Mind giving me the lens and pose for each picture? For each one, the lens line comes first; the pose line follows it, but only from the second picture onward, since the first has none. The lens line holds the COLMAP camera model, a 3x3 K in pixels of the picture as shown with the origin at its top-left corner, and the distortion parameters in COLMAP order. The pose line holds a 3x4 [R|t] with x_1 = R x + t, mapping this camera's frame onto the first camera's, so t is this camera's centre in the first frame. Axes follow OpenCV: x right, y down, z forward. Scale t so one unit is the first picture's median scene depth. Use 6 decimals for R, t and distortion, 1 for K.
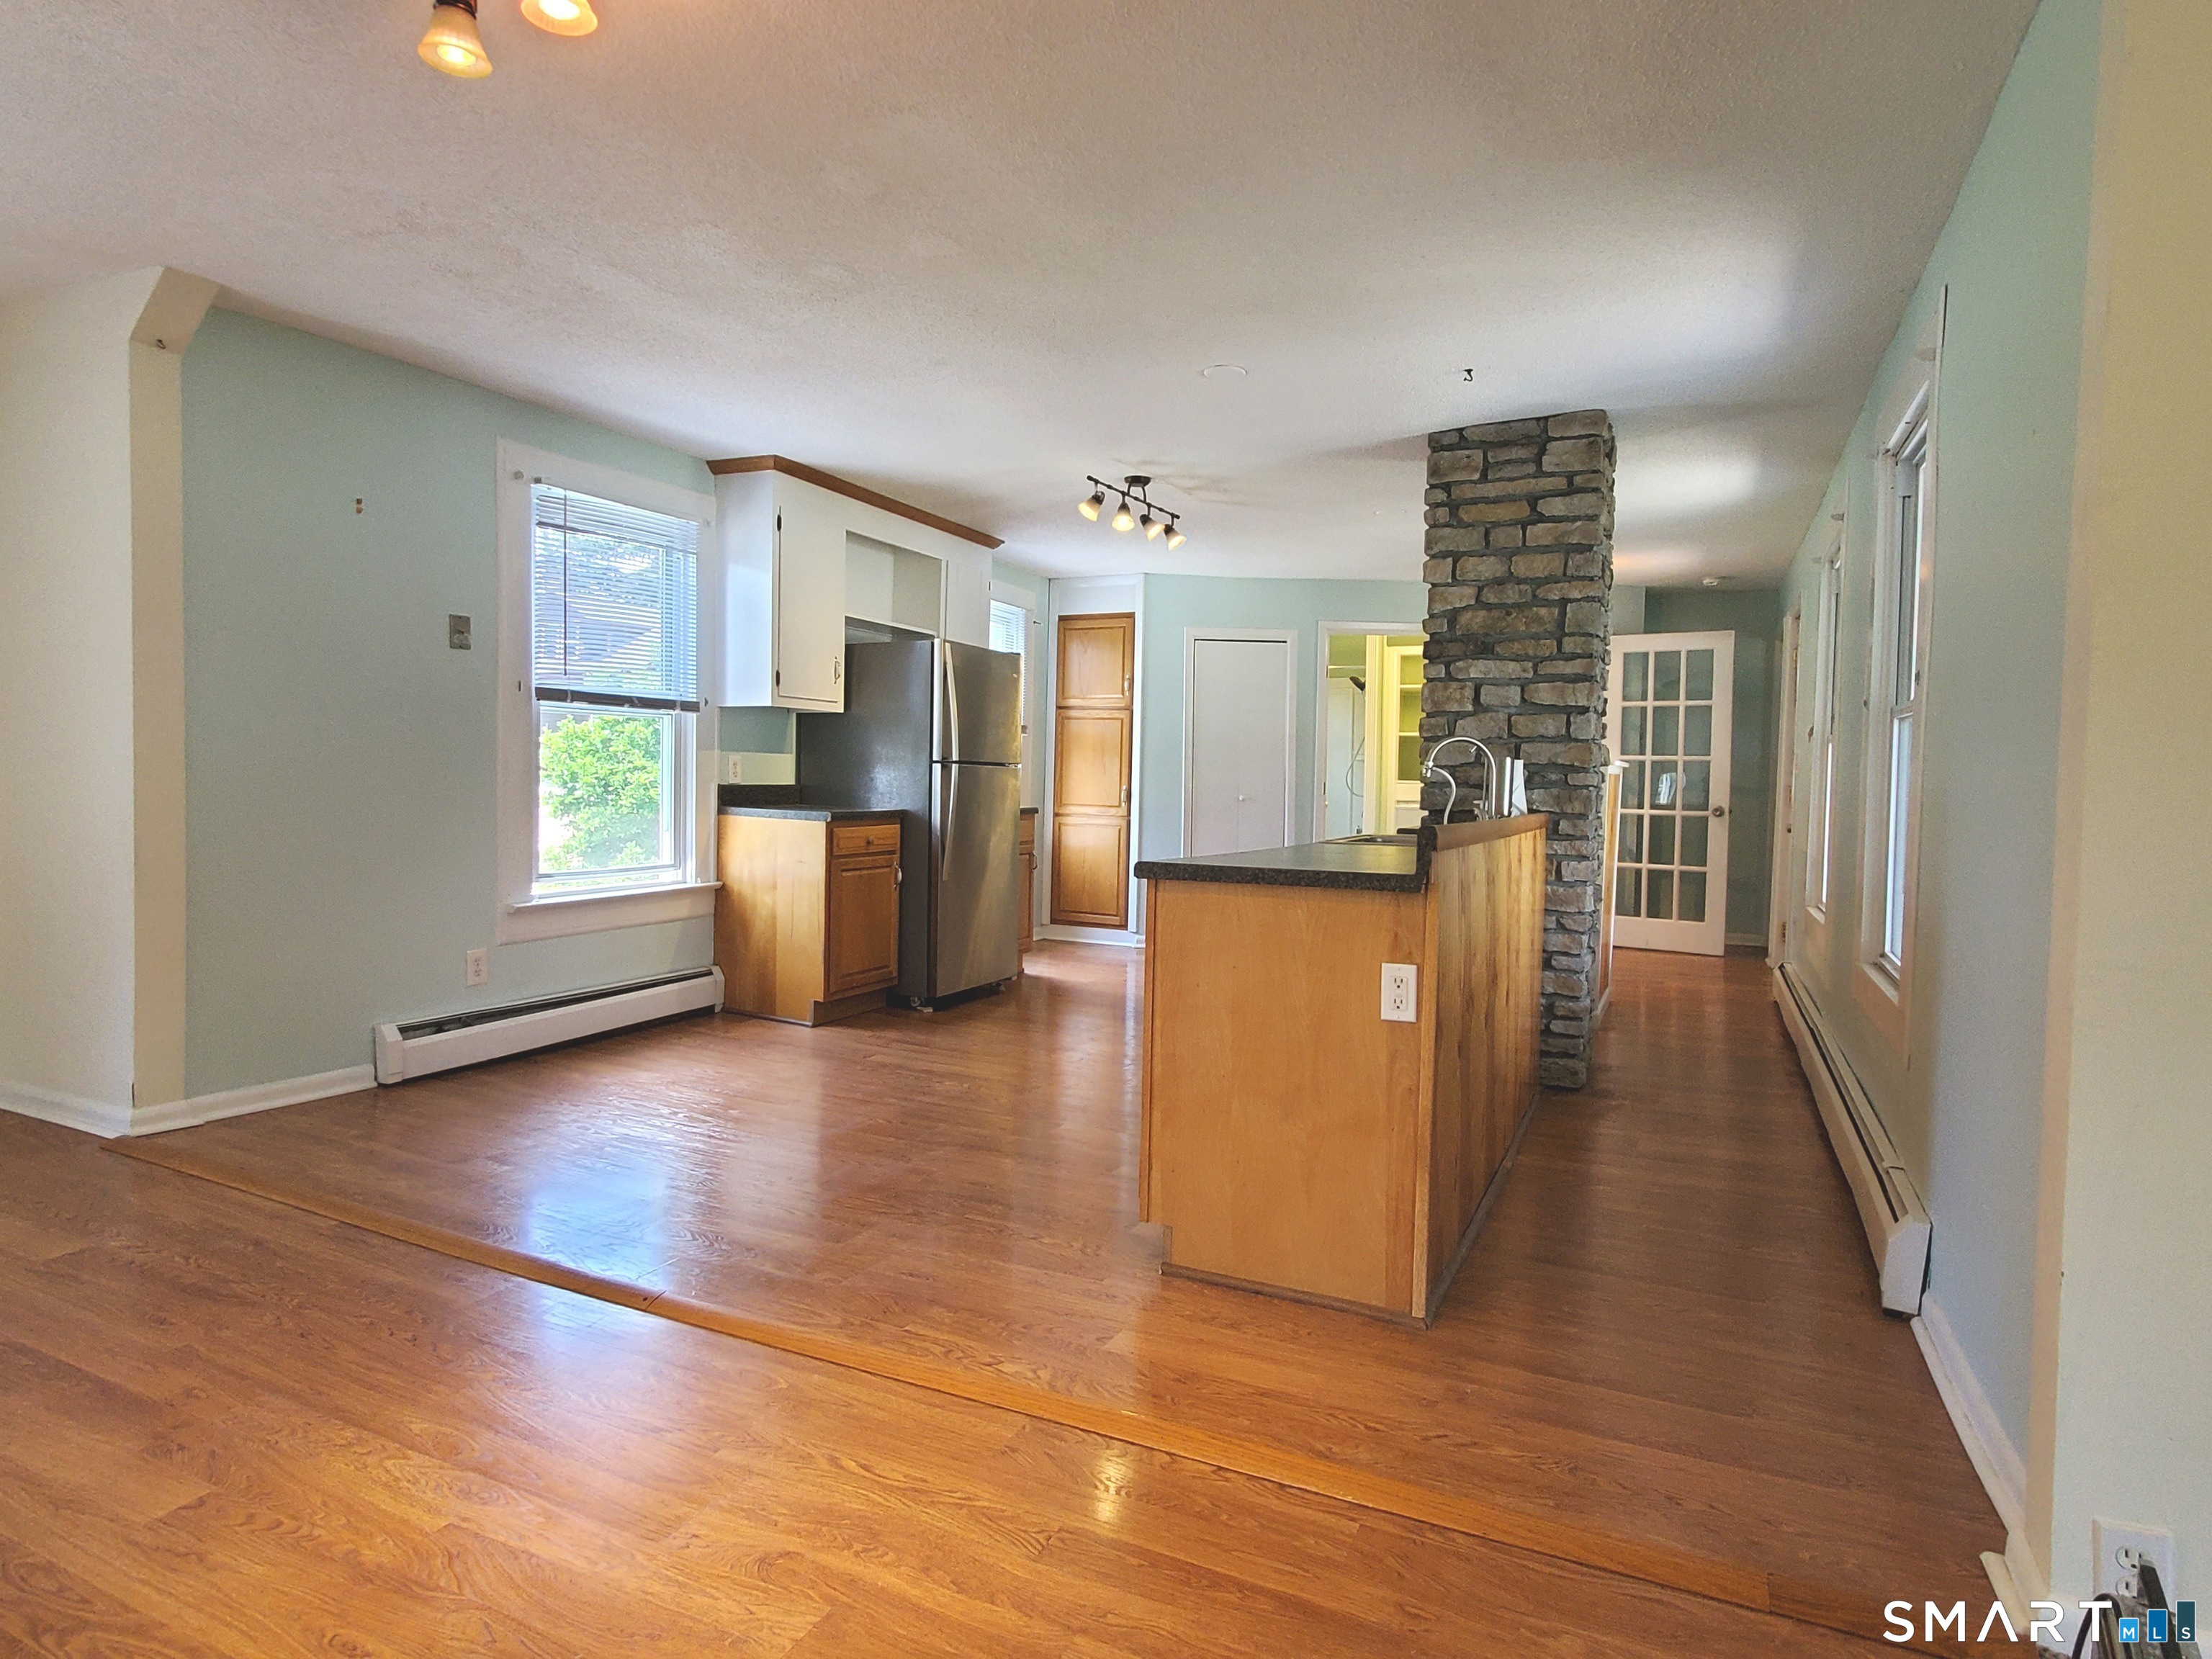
lens RADIAL K [[1231.0, 0, 1106.1], [0, 1231.0, 815.2], [0, 0, 1]] dist [-0.003653, -0.000334]
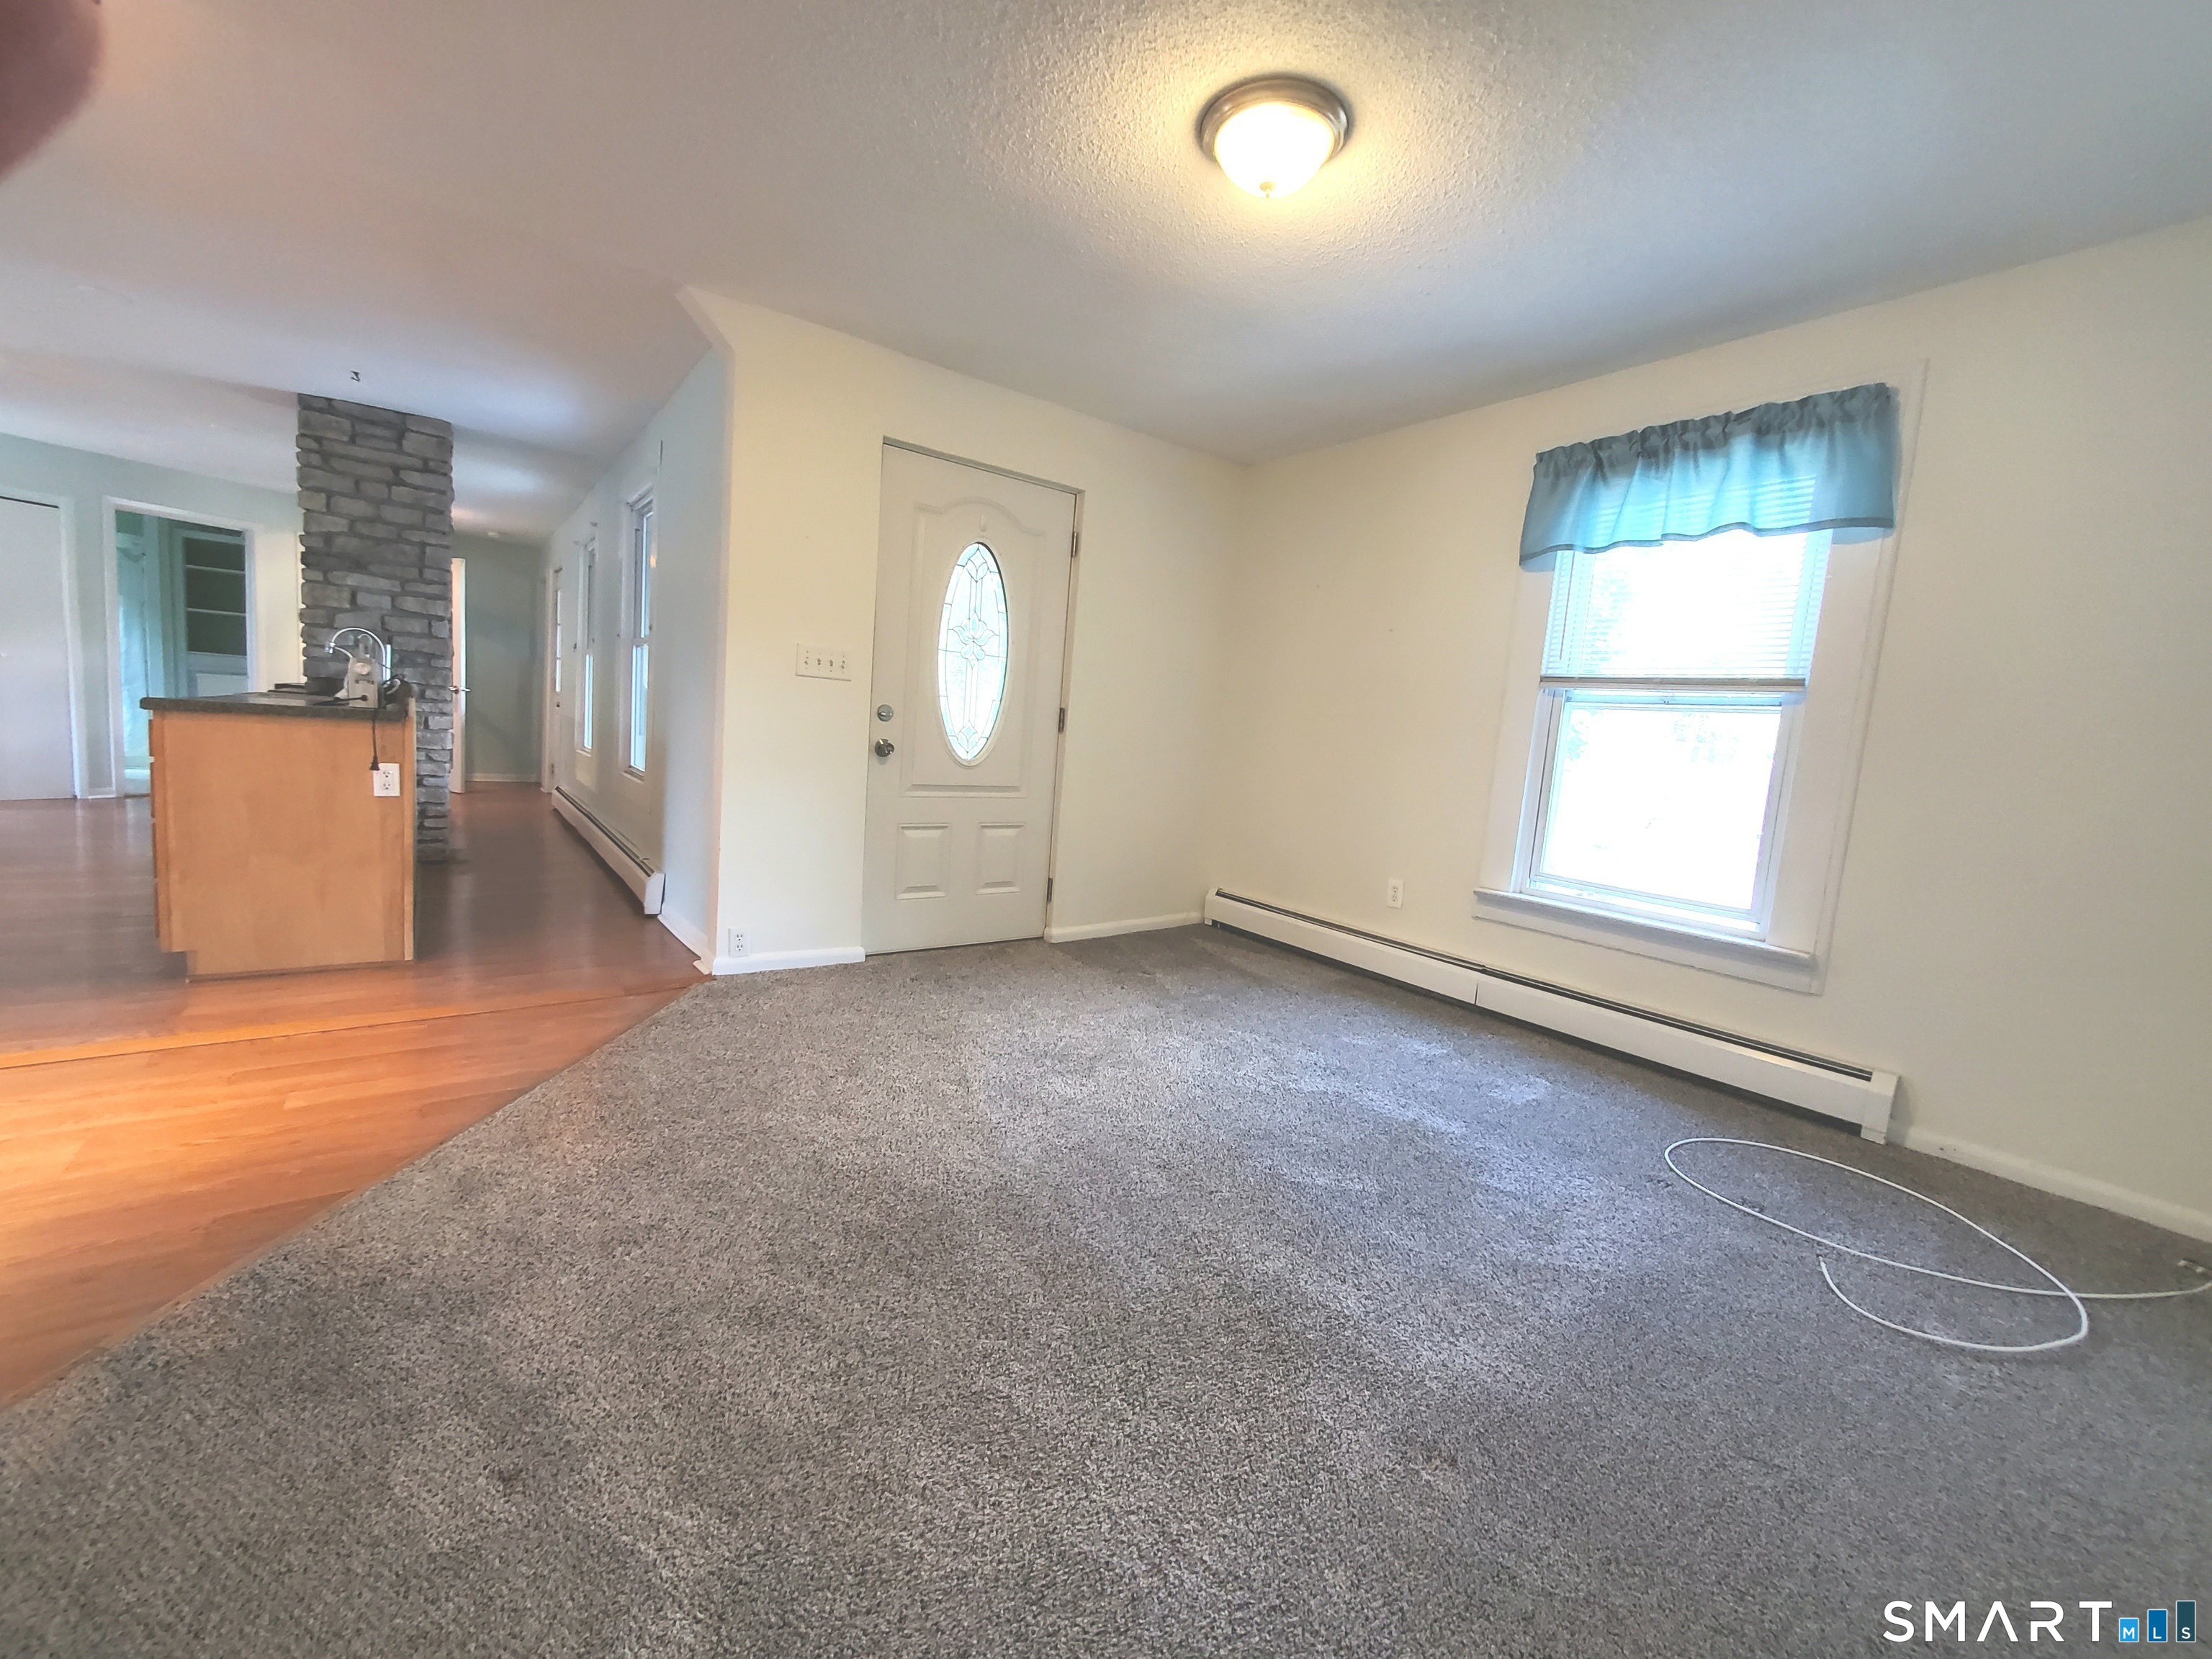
lens RADIAL K [[891.7, 0, 1099.9], [0, 891.7, 827.6], [0, 0, 1]] dist [-0.000592, -0.000151]
pose [[0.463798, -0.080344, 0.882290, -0.236930], [-0.039278, 0.993035, 0.111077, 0.018860], [-0.885070, -0.086172, 0.457412, -0.270422]]
